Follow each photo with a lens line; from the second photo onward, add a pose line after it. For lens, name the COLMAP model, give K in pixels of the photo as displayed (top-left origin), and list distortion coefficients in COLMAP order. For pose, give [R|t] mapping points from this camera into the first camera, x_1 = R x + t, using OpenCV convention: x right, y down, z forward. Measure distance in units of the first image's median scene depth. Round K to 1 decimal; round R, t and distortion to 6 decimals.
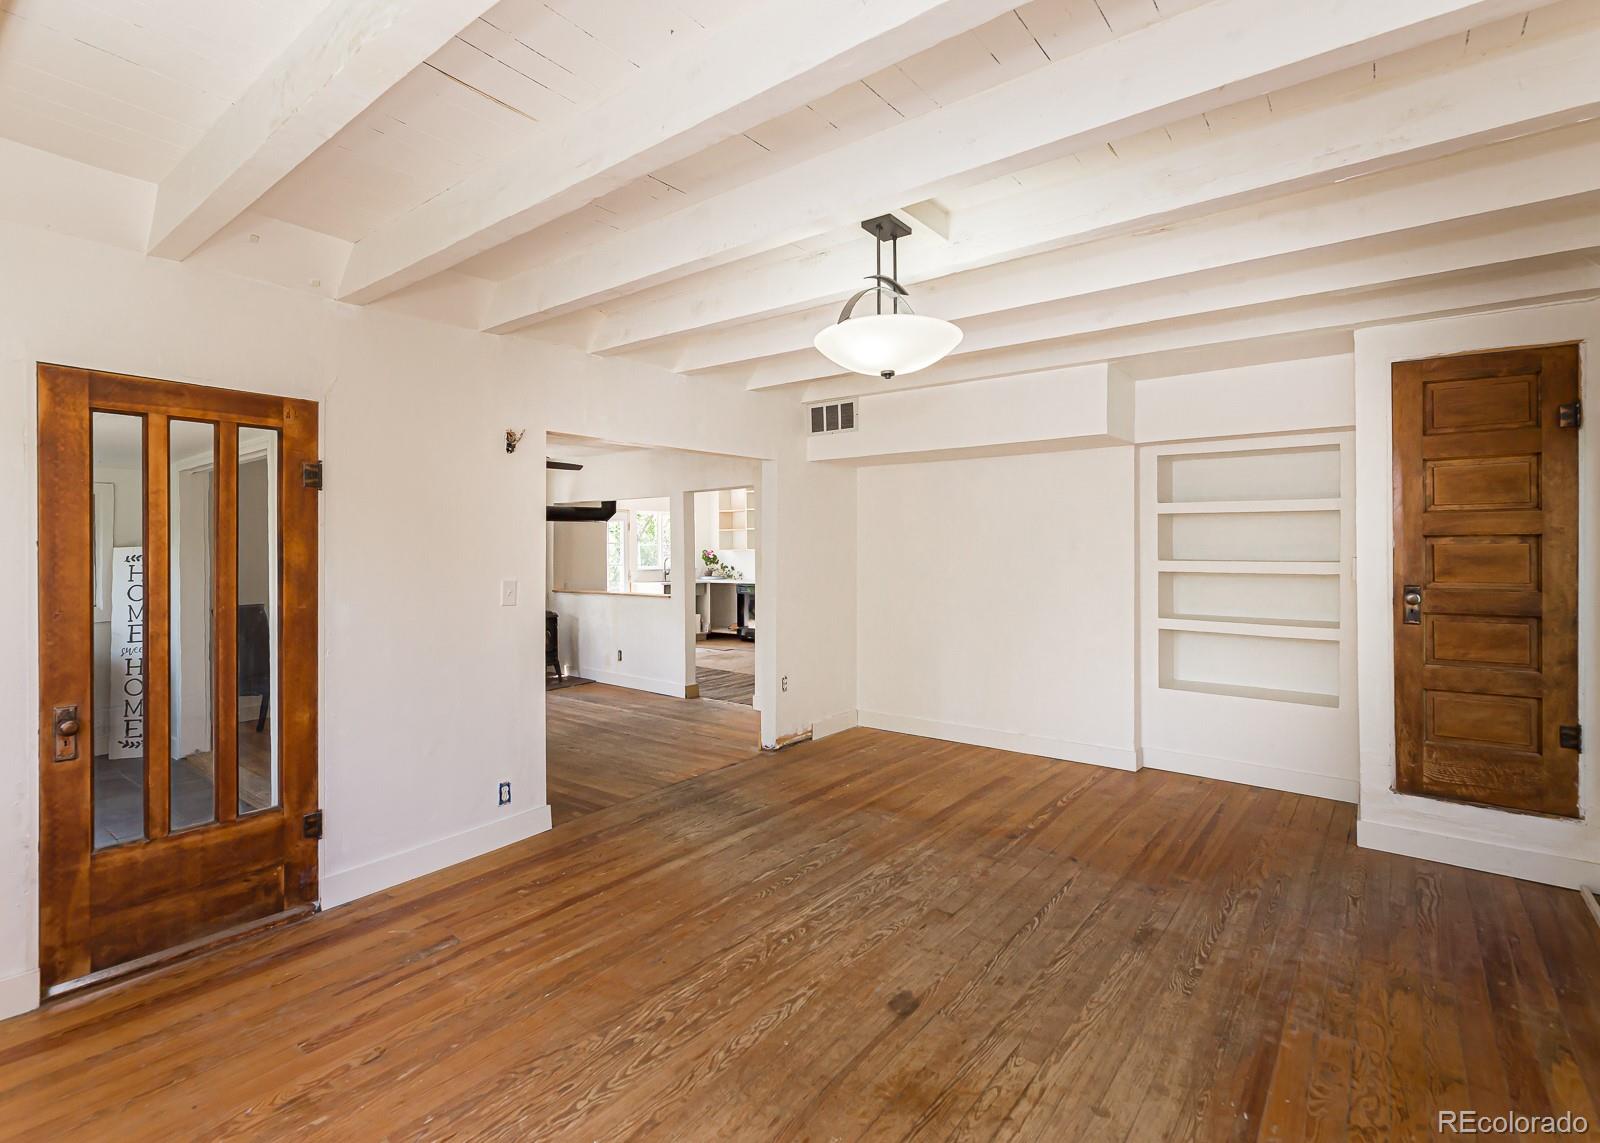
lens RADIAL K [[765.7, 0, 790.9], [0, 765.7, 545.5], [0, 0, 1]] dist [0.000158, -0.000540]
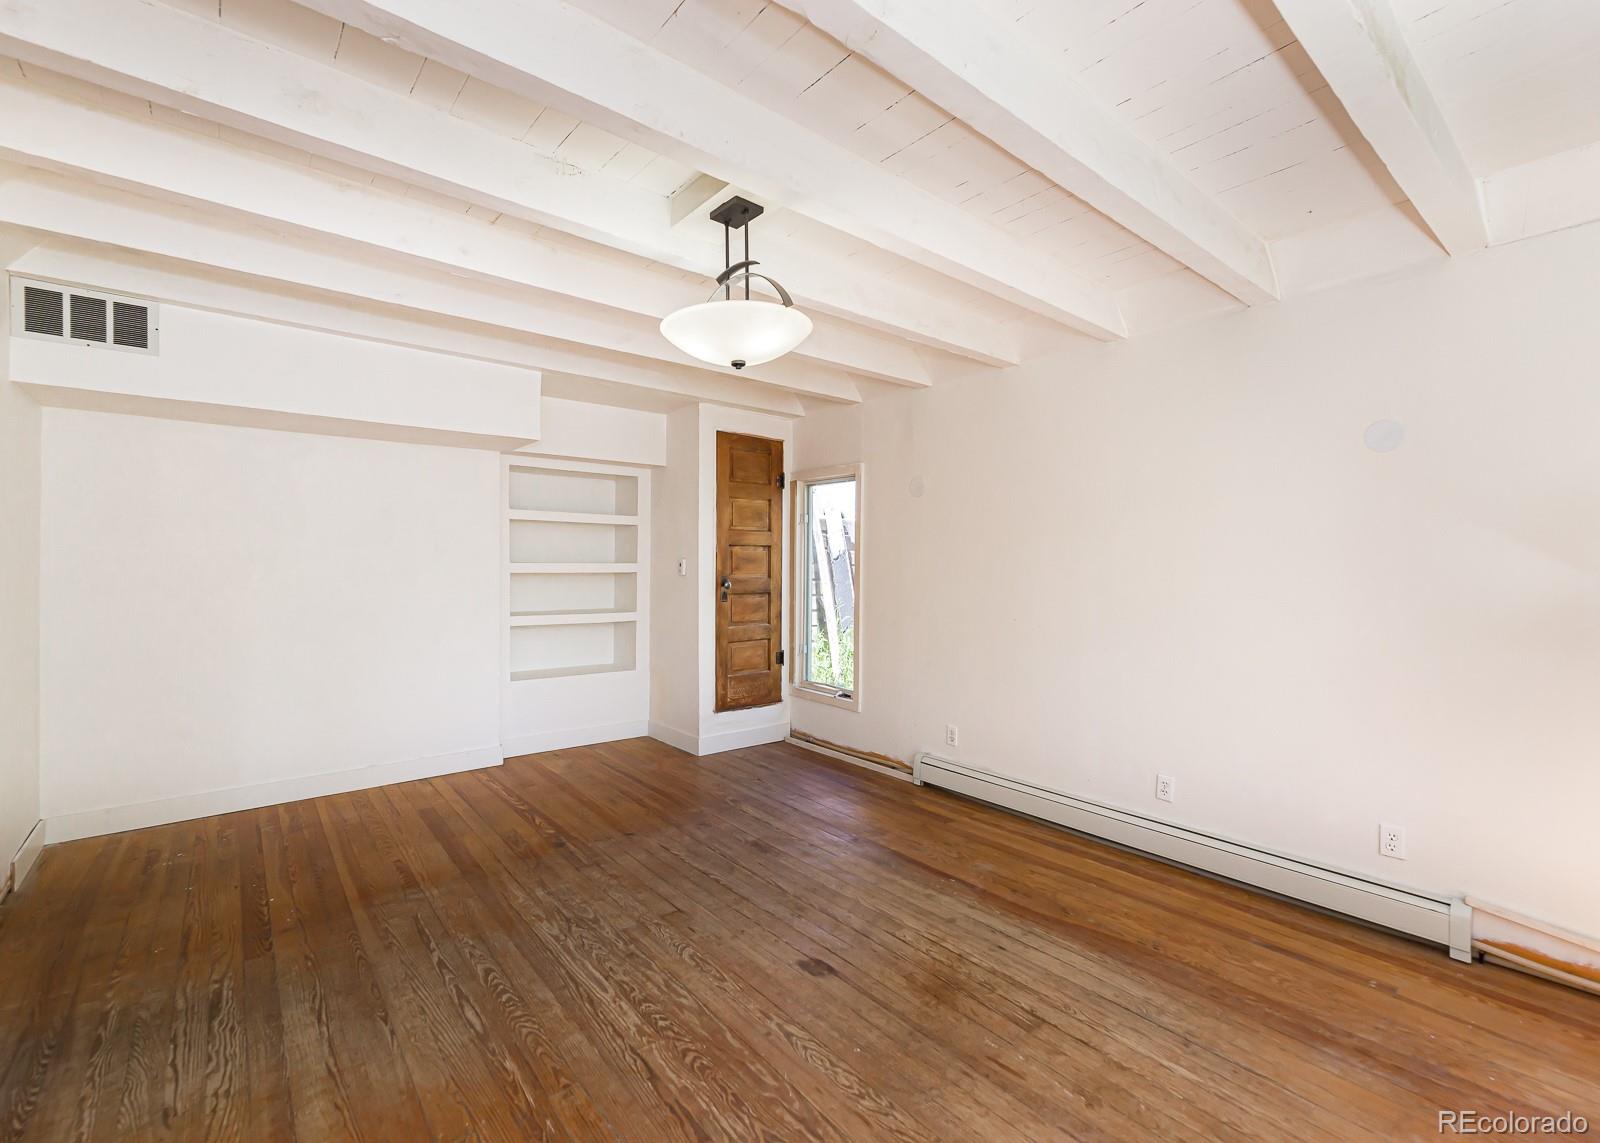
lens RADIAL K [[702.6, 0, 800.0], [0, 702.6, 571.5], [0, 0, 1]] dist [-0.004099, -0.000262]
pose [[0.207905, -0.011883, 0.978077, -0.576296], [-0.007632, 0.999876, 0.013771, 0.021602], [-0.978119, -0.010327, 0.207788, 0.583940]]
